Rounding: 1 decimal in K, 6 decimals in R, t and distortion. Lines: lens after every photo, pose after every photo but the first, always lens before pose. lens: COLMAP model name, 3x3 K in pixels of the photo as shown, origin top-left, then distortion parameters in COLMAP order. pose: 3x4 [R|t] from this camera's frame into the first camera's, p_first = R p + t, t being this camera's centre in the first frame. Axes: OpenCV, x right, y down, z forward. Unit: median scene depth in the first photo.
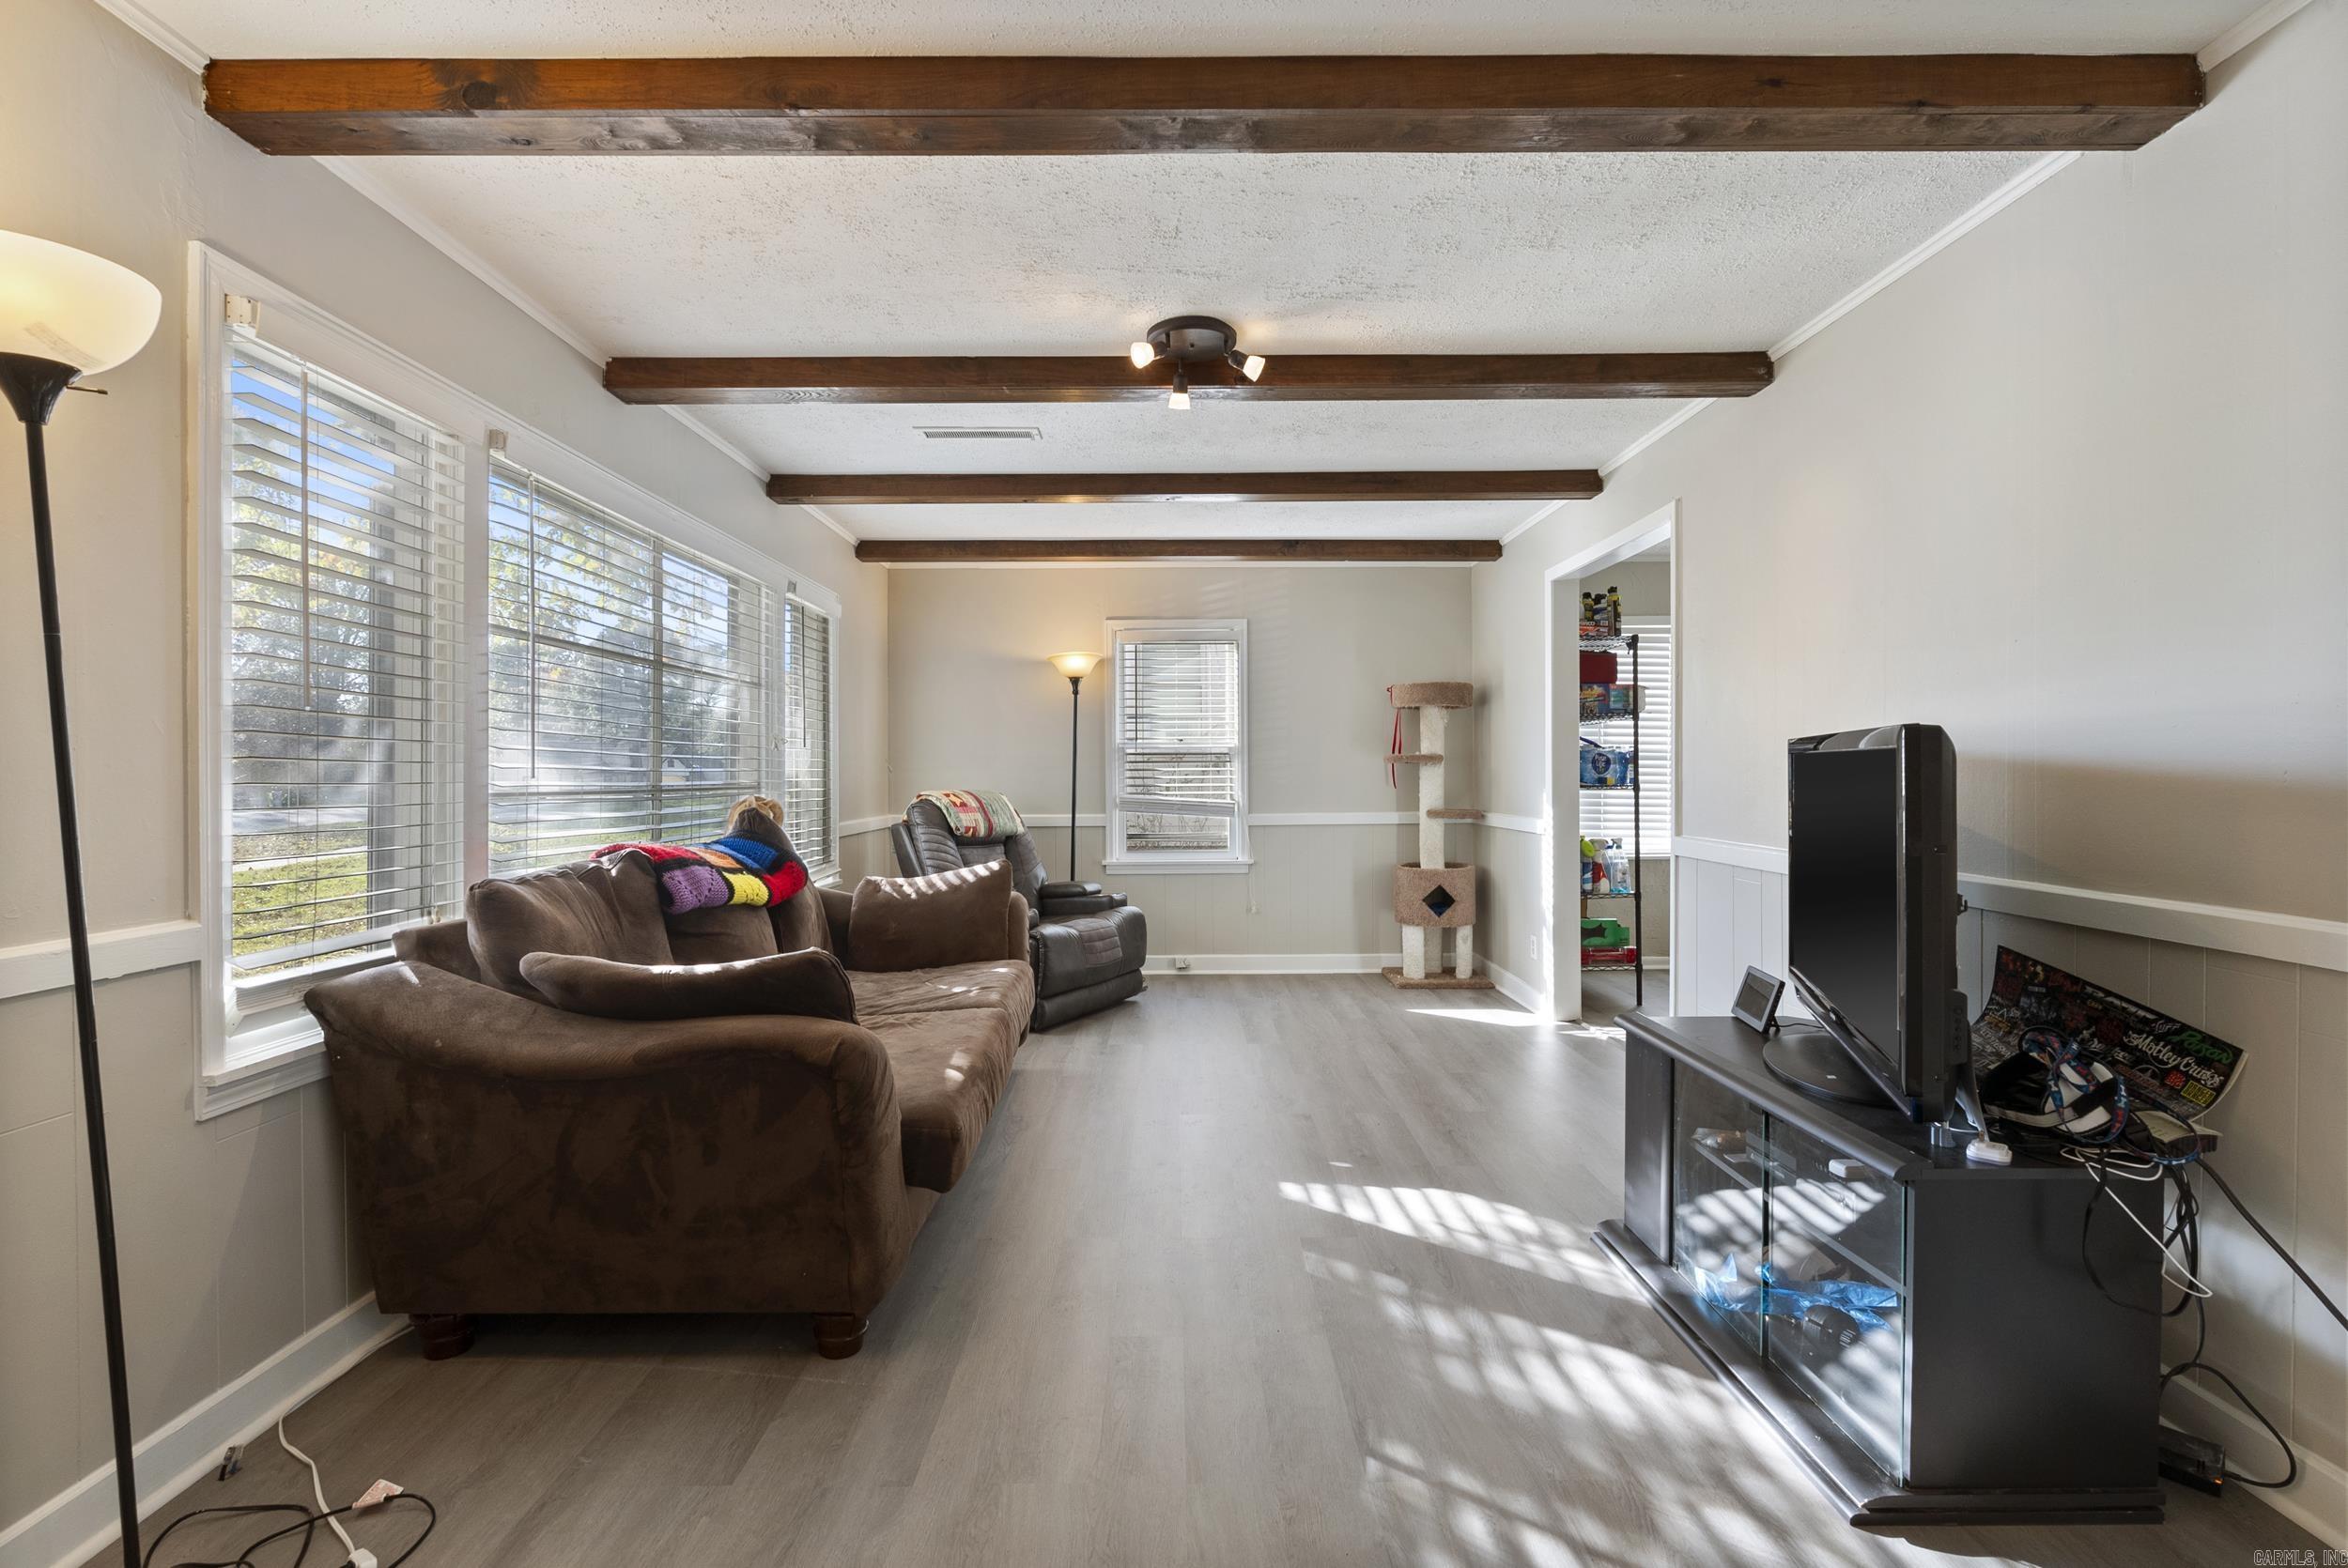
lens RADIAL K [[1054.6, 0, 1167.9], [0, 1054.6, 784.1], [0, 0, 1]] dist [-0.007258, 0.000855]
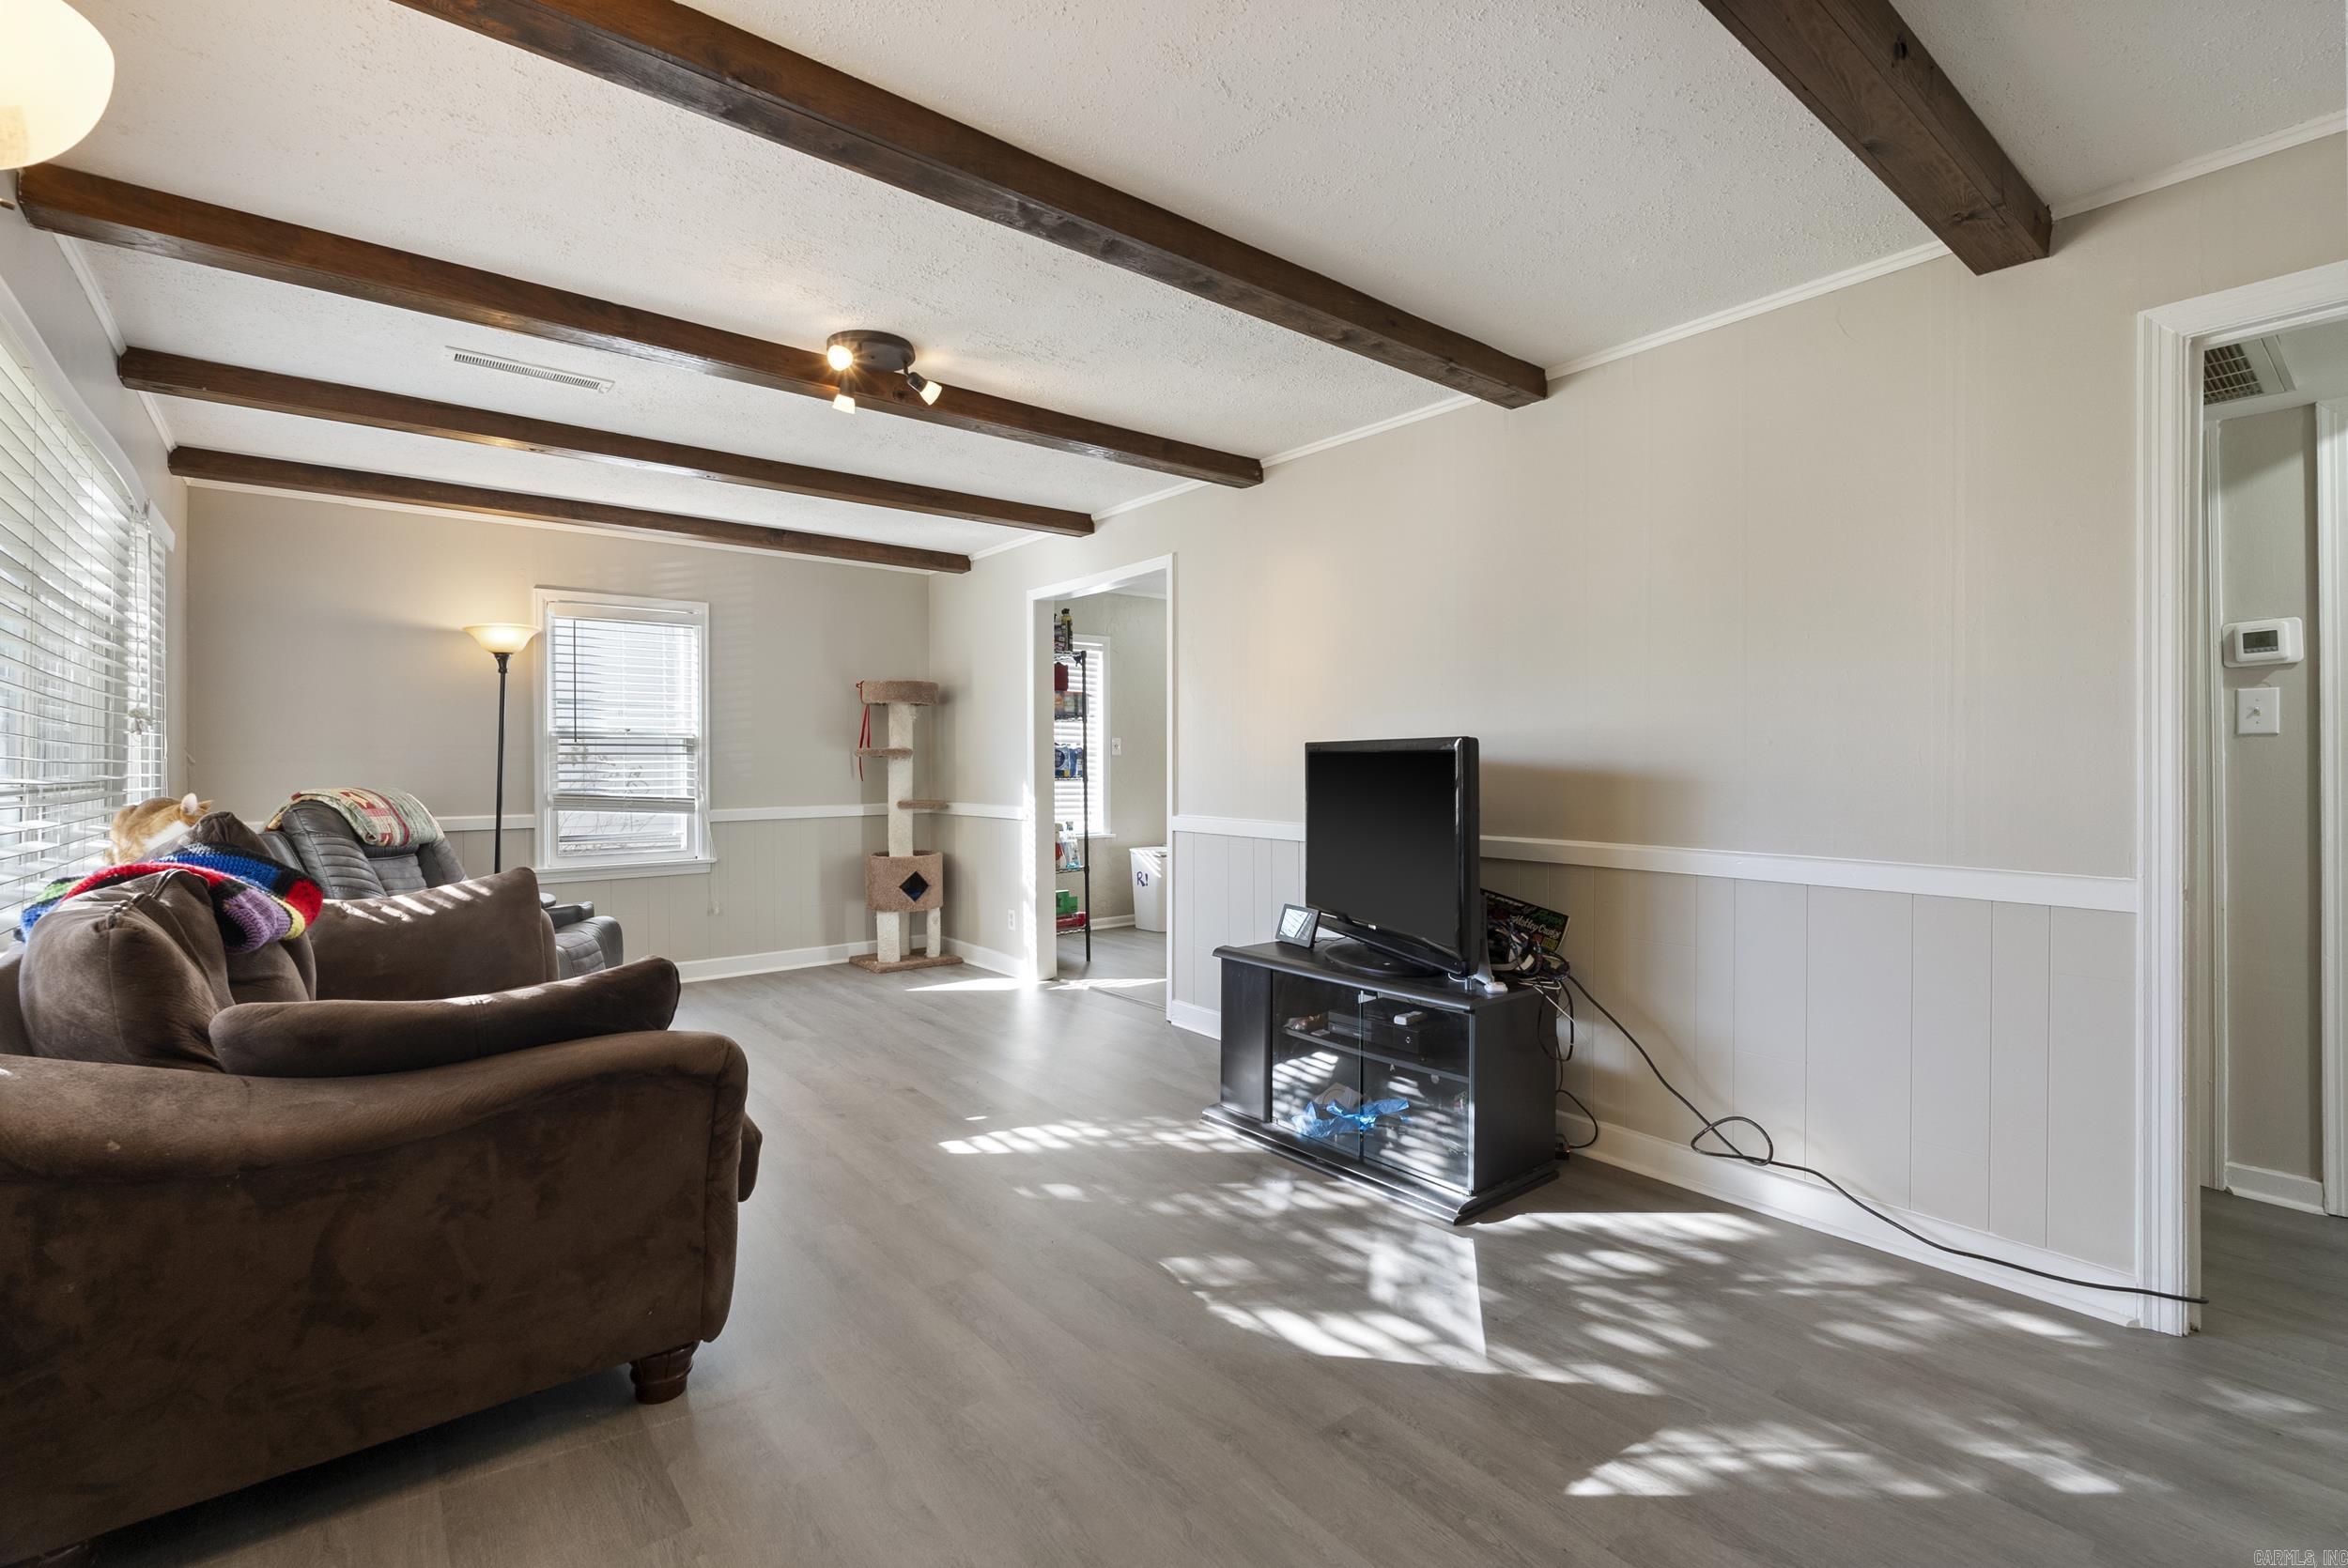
lens RADIAL K [[1054.6, 0, 1200.7], [0, 1054.6, 770.0], [0, 0, 1]] dist [-0.007258, 0.000855]
pose [[0.767813, -0.001442, 0.640672, -0.641693], [0.006224, 0.999967, -0.005208, 0.001634], [-0.640644, 0.007987, 0.767797, -0.013729]]
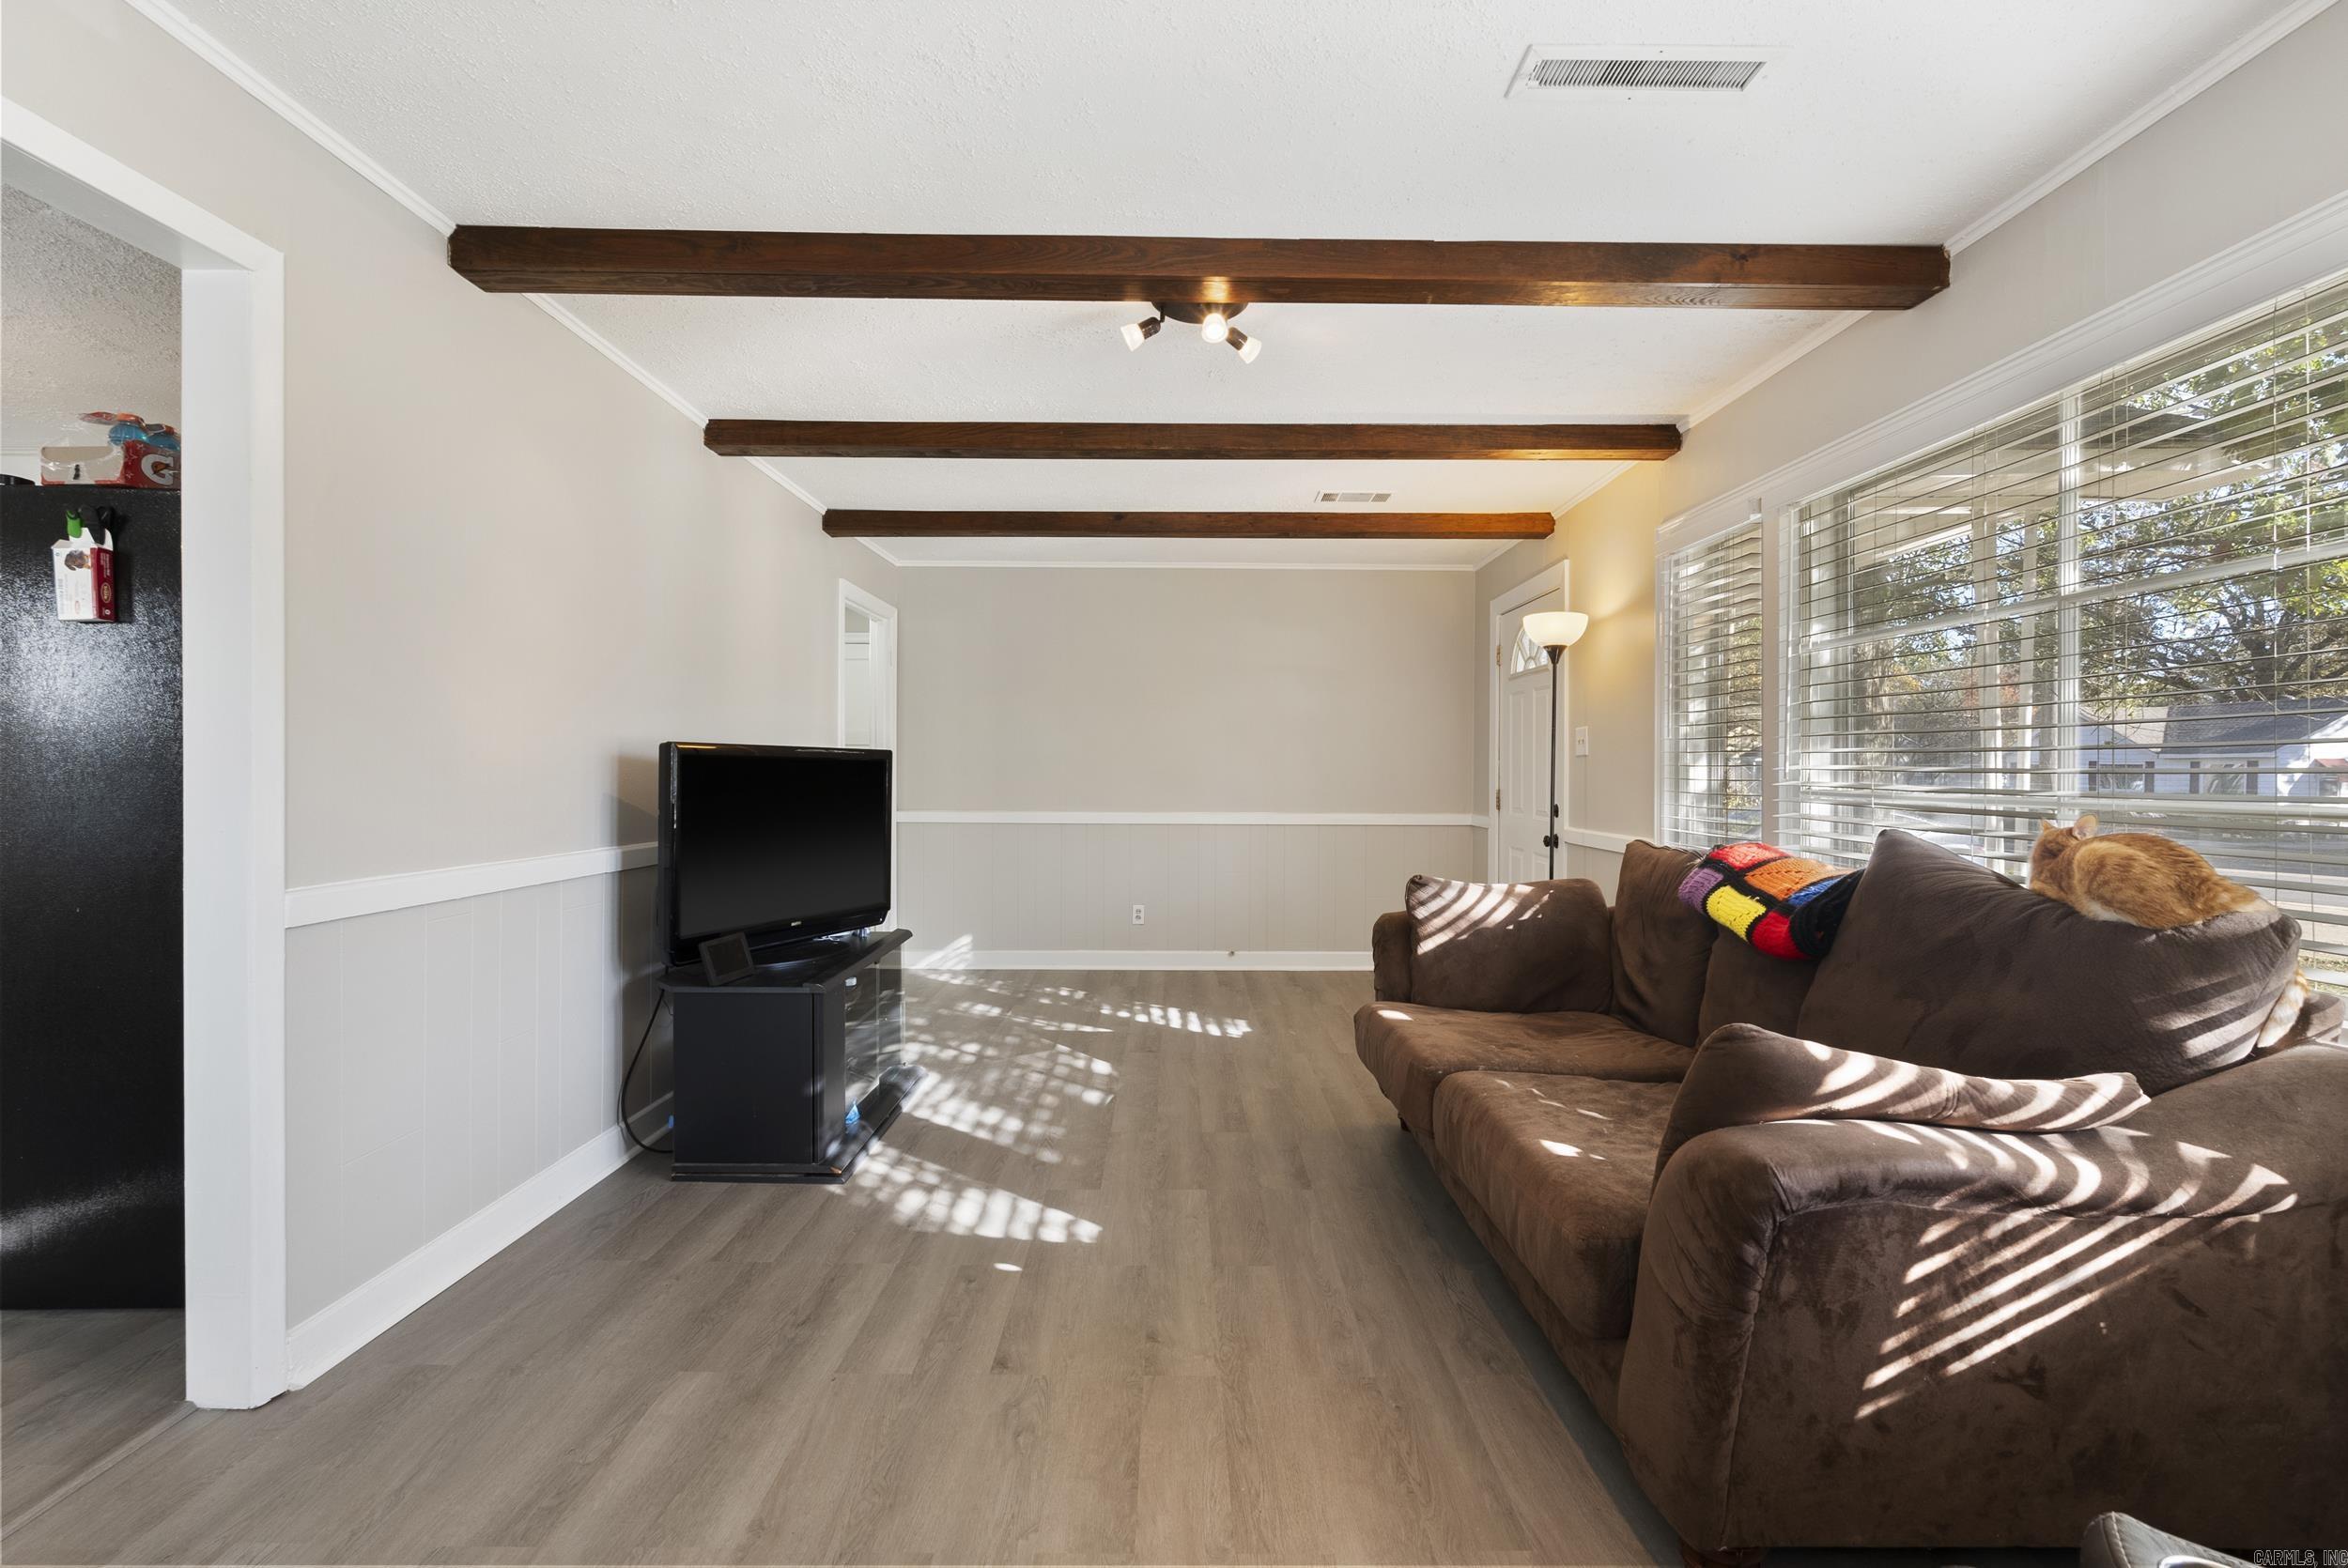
lens RADIAL K [[1054.6, 0, 1164.9], [0, 1054.6, 773.8], [0, 0, 1]] dist [-0.007258, 0.000855]
pose [[-0.999977, -0.006103, 0.002818, 0.081030], [-0.006060, 0.999871, 0.014896, -0.042577], [-0.002909, 0.014879, -0.999885, 3.129904]]
